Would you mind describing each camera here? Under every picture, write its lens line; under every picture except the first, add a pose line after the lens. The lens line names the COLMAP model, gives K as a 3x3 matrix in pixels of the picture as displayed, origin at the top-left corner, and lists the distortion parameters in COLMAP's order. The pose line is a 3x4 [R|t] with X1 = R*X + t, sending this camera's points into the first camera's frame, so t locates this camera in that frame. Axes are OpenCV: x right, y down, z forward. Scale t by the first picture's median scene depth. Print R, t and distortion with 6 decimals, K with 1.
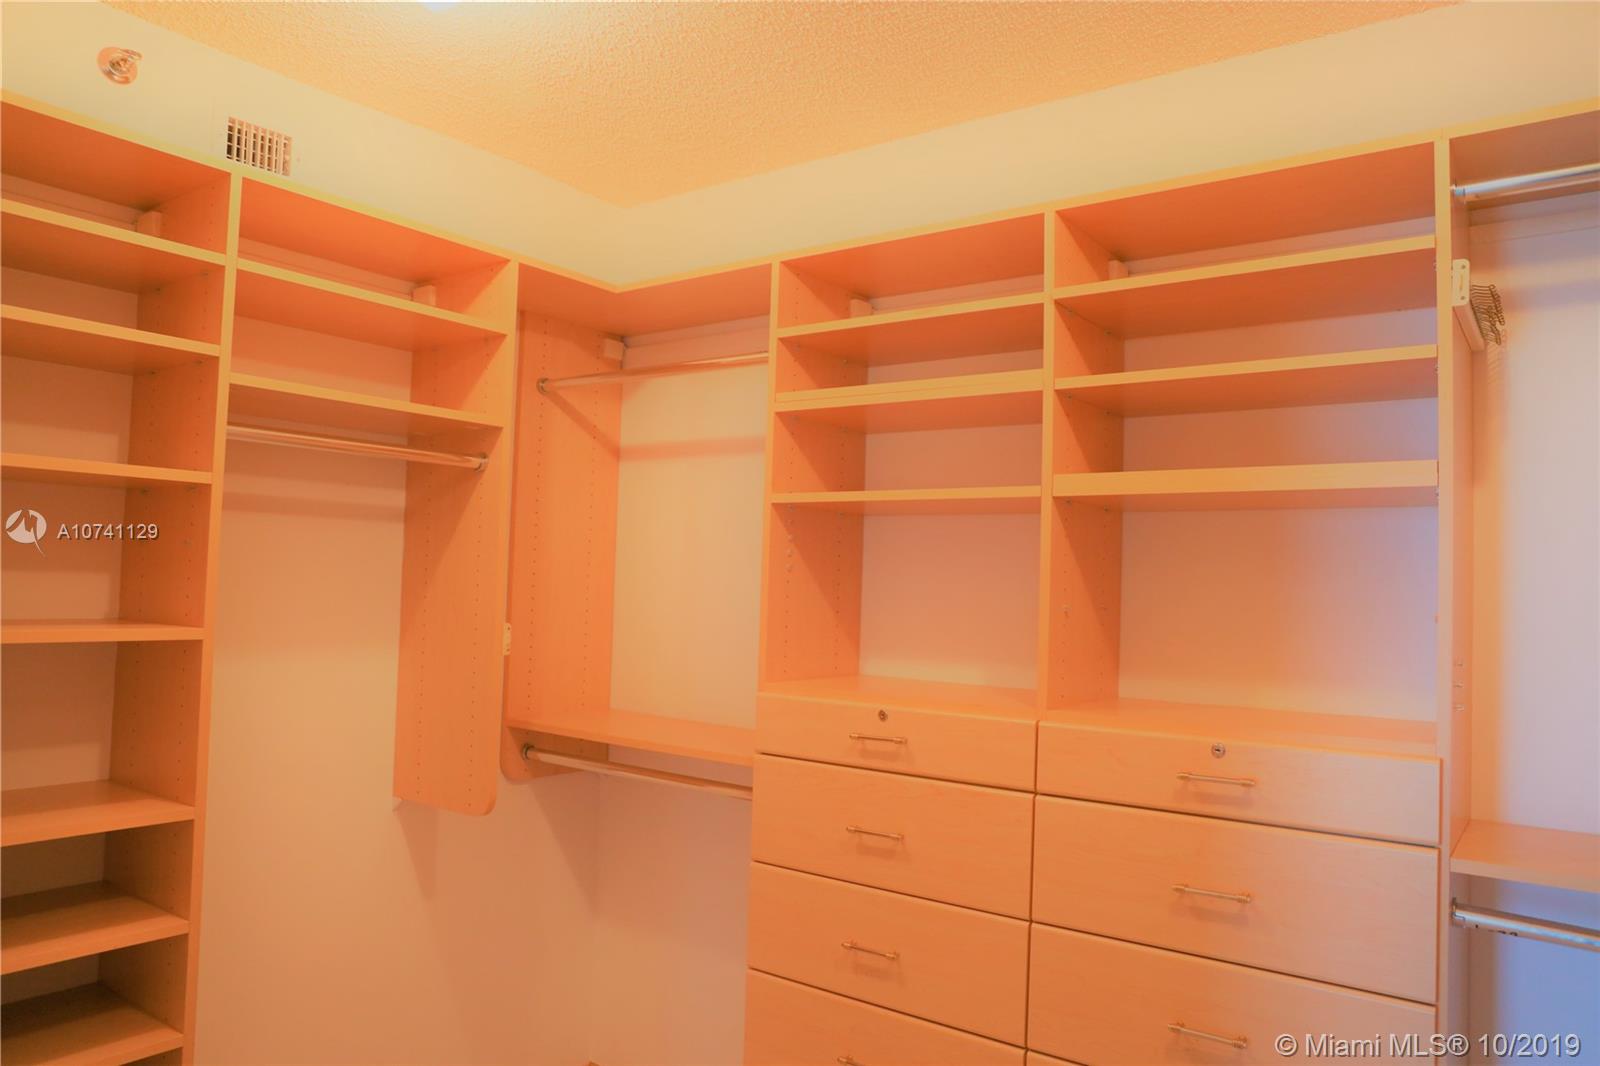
lens RADIAL K [[1112.8, 0, 808.1], [0, 1112.8, 538.2], [0, 0, 1]] dist [-0.094878, 0.081525]
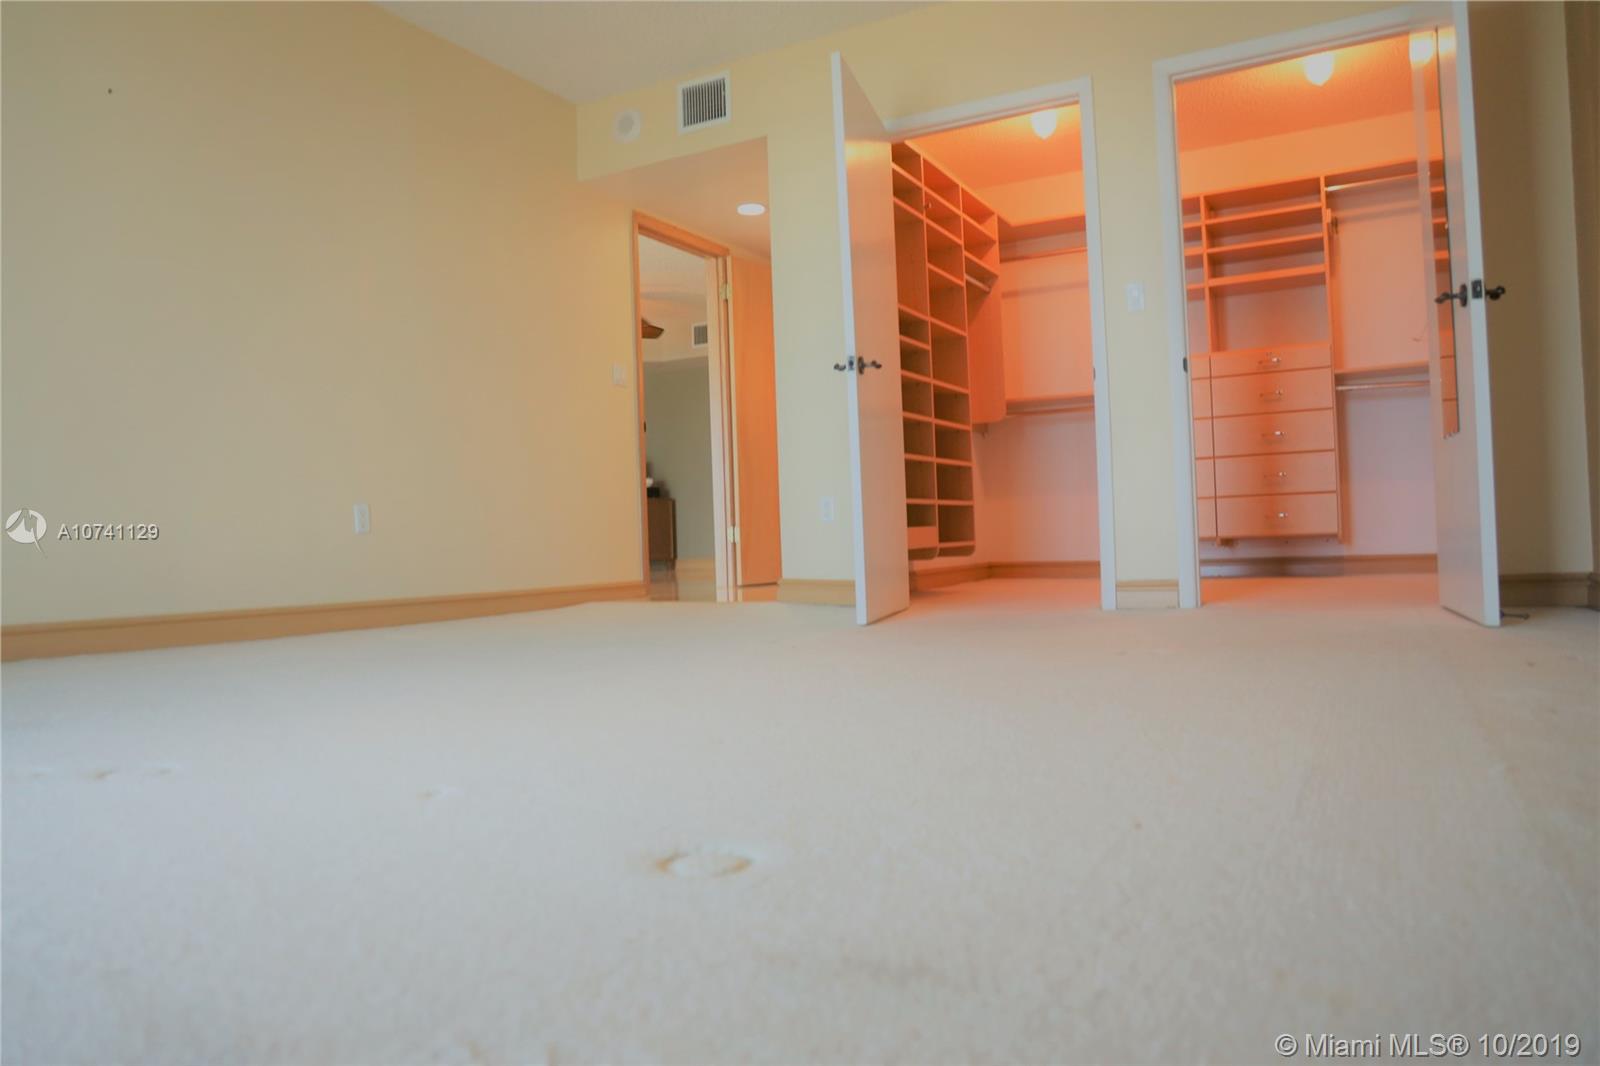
lens RADIAL K [[1112.8, 0, 808.1], [0, 1112.8, 538.2], [0, 0, 1]] dist [-0.094878, 0.081525]
pose [[0.986099, -0.065687, 0.152623, -1.642568], [0.058861, 0.997071, 0.048825, 0.526808], [-0.155383, -0.039162, 0.987078, -2.230542]]
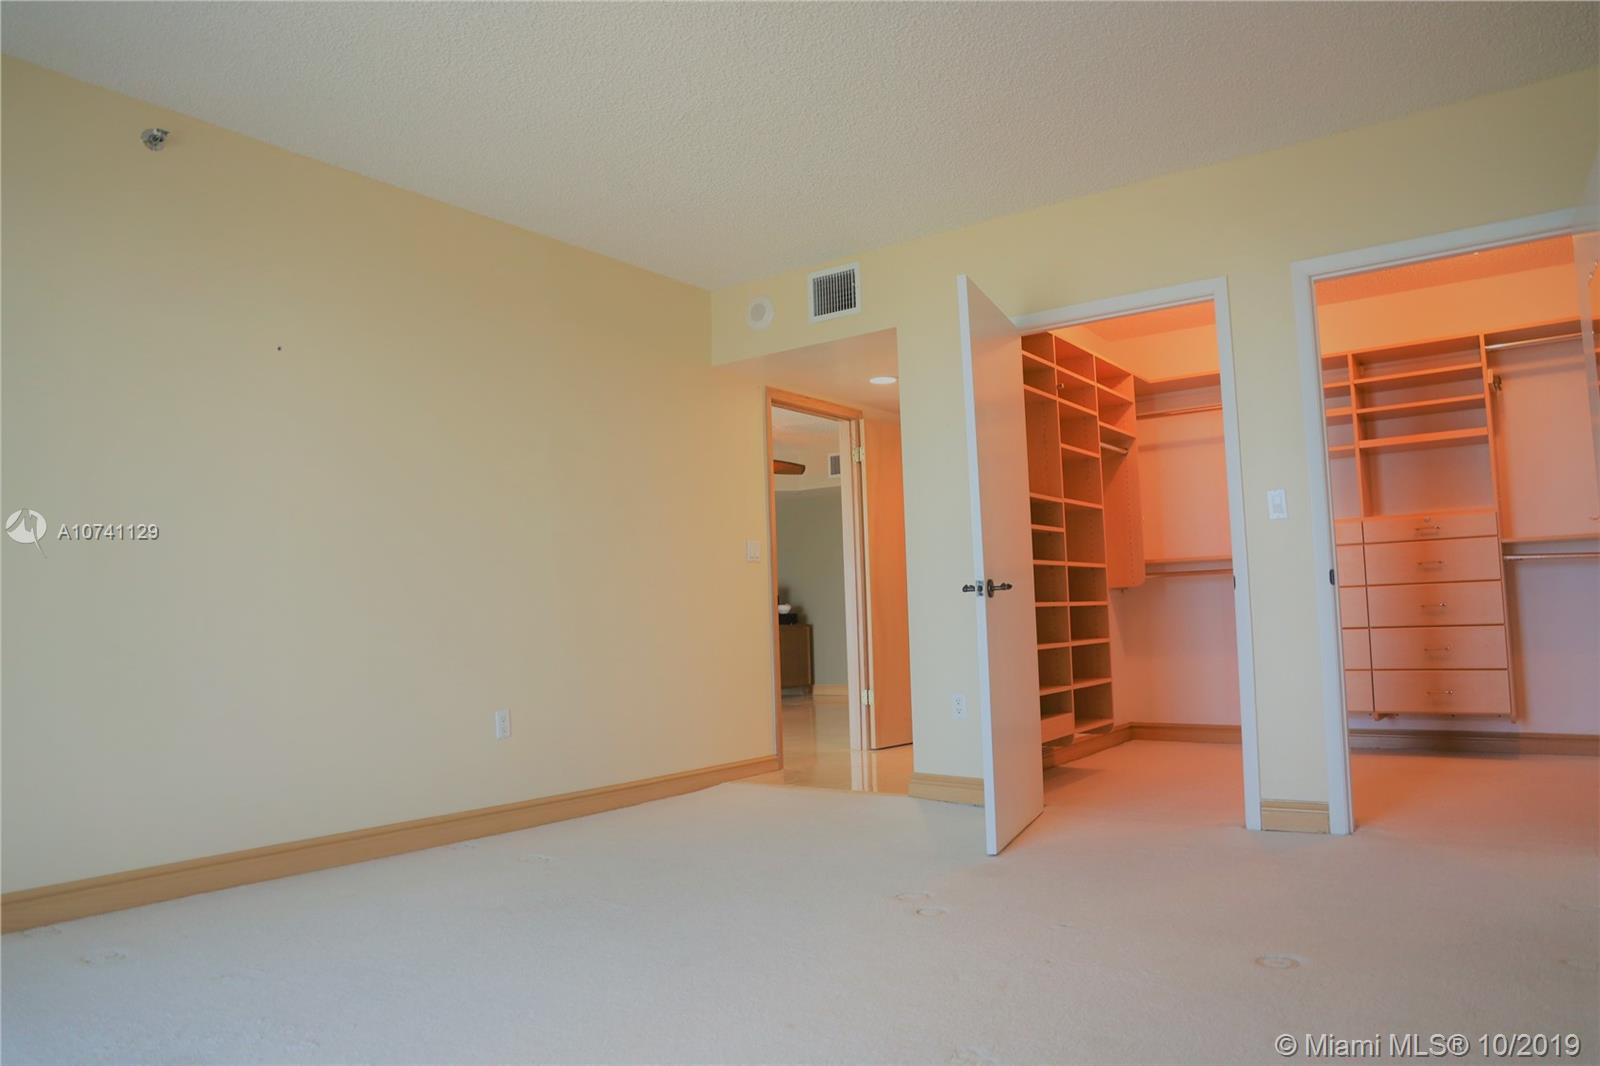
lens RADIAL K [[1112.8, 0, 808.1], [0, 1112.8, 538.2], [0, 0, 1]] dist [-0.094878, 0.081525]
pose [[0.997559, -0.063140, 0.029810, -1.591700], [0.063792, 0.997733, -0.021450, 0.202752], [-0.028388, 0.023300, 0.999325, -2.225066]]
